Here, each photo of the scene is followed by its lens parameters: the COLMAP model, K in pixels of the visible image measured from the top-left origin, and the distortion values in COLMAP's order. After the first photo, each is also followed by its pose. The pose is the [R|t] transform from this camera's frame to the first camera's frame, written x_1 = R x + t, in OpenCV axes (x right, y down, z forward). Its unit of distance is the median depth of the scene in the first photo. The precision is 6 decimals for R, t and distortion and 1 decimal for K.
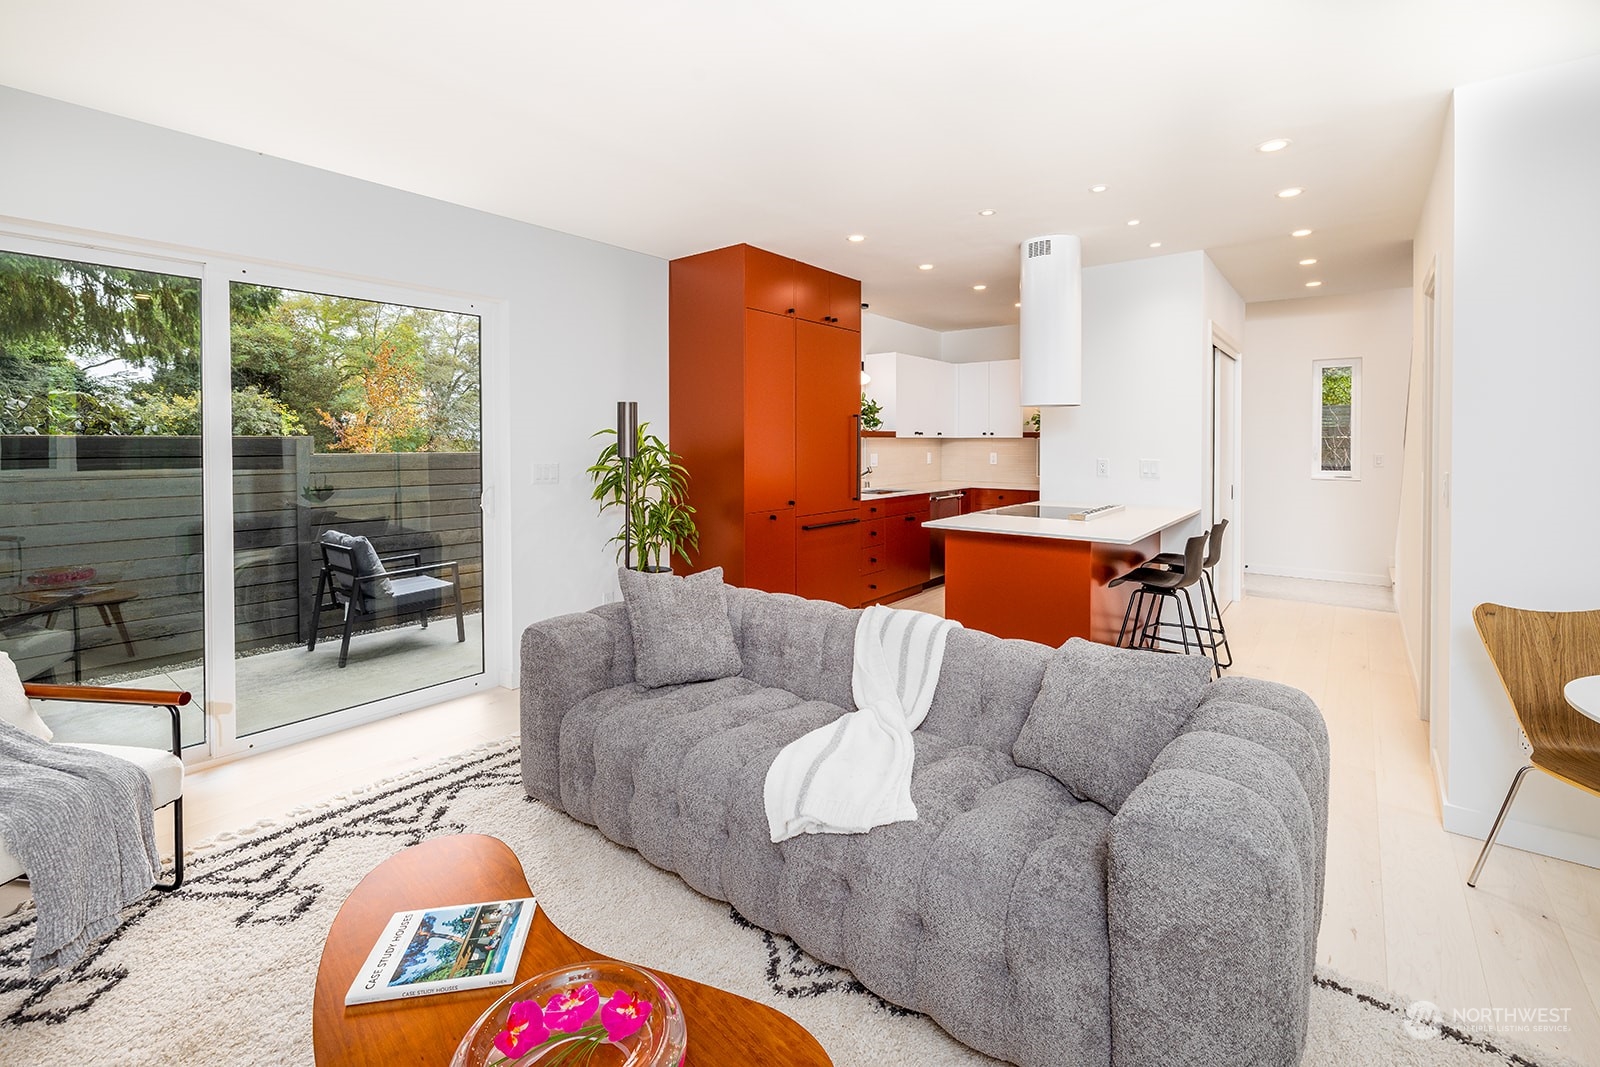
lens RADIAL K [[677.7, 0, 807.0], [0, 677.7, 530.5], [0, 0, 1]] dist [-0.013360, 0.000610]
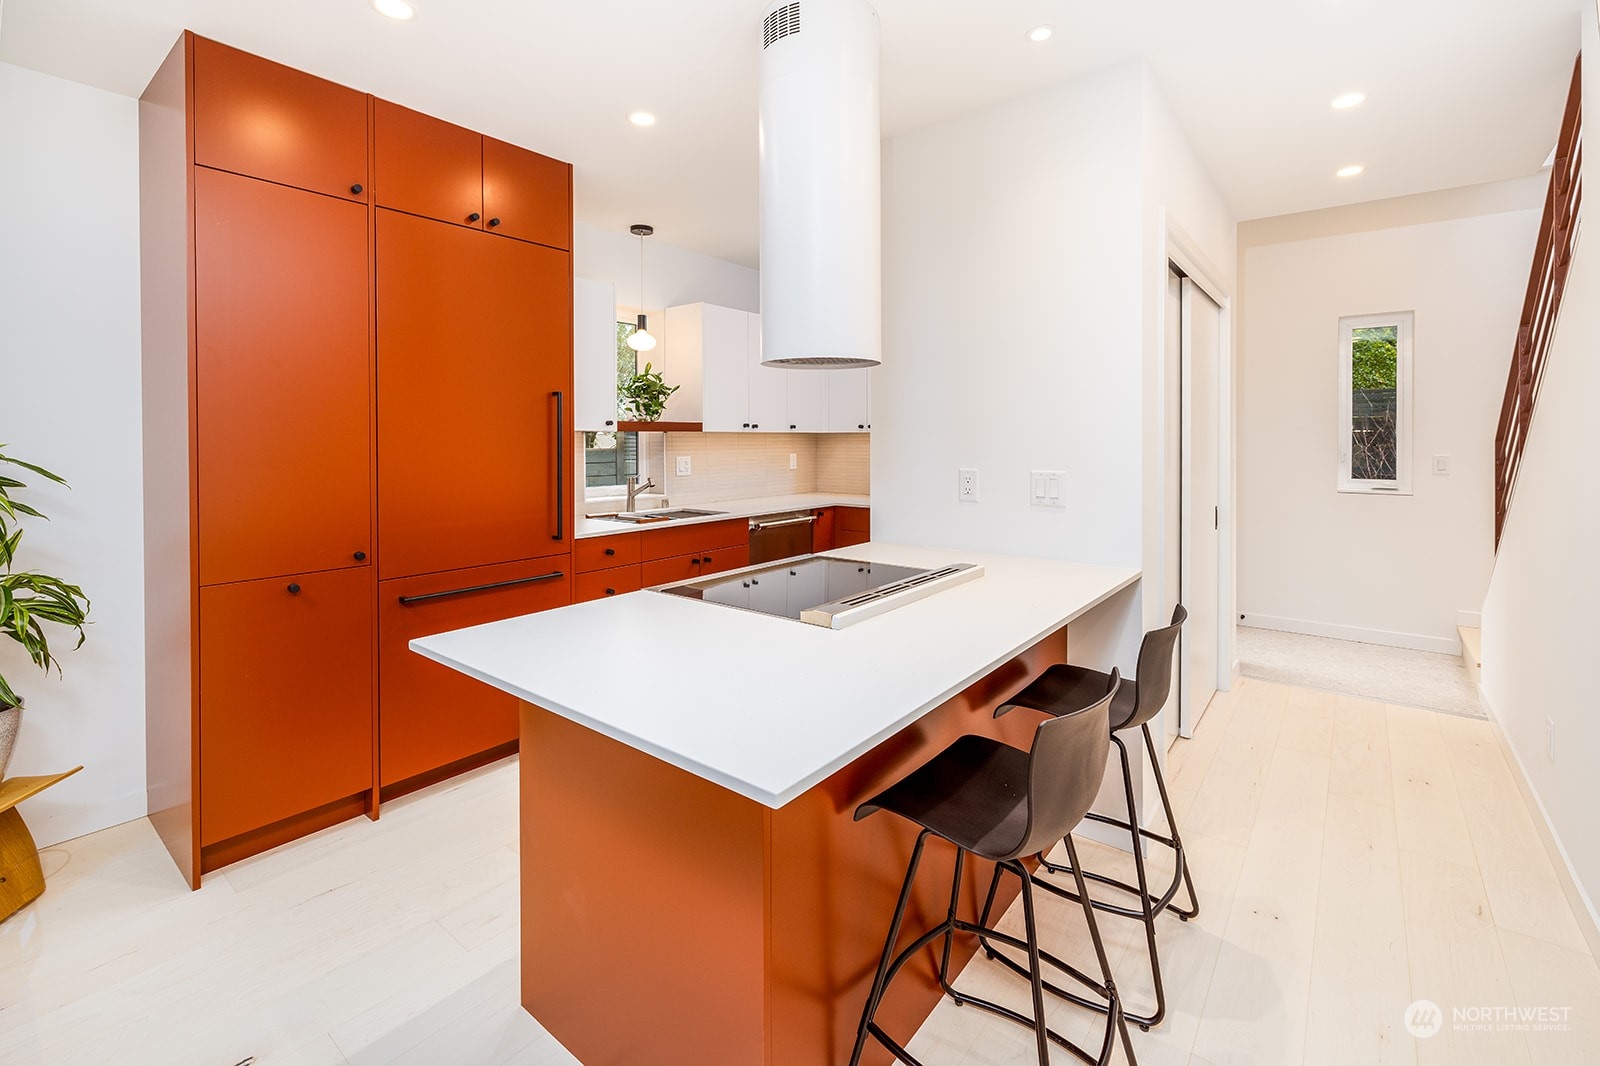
lens RADIAL K [[702.7, 0, 799.8], [0, 702.7, 525.8], [0, 0, 1]] dist [0.010158, 0.000255]
pose [[0.999953, 0.001119, 0.009579, 0.230688], [-0.001061, 0.999981, -0.006017, -0.044644], [-0.009585, 0.006007, 0.999936, 0.337327]]
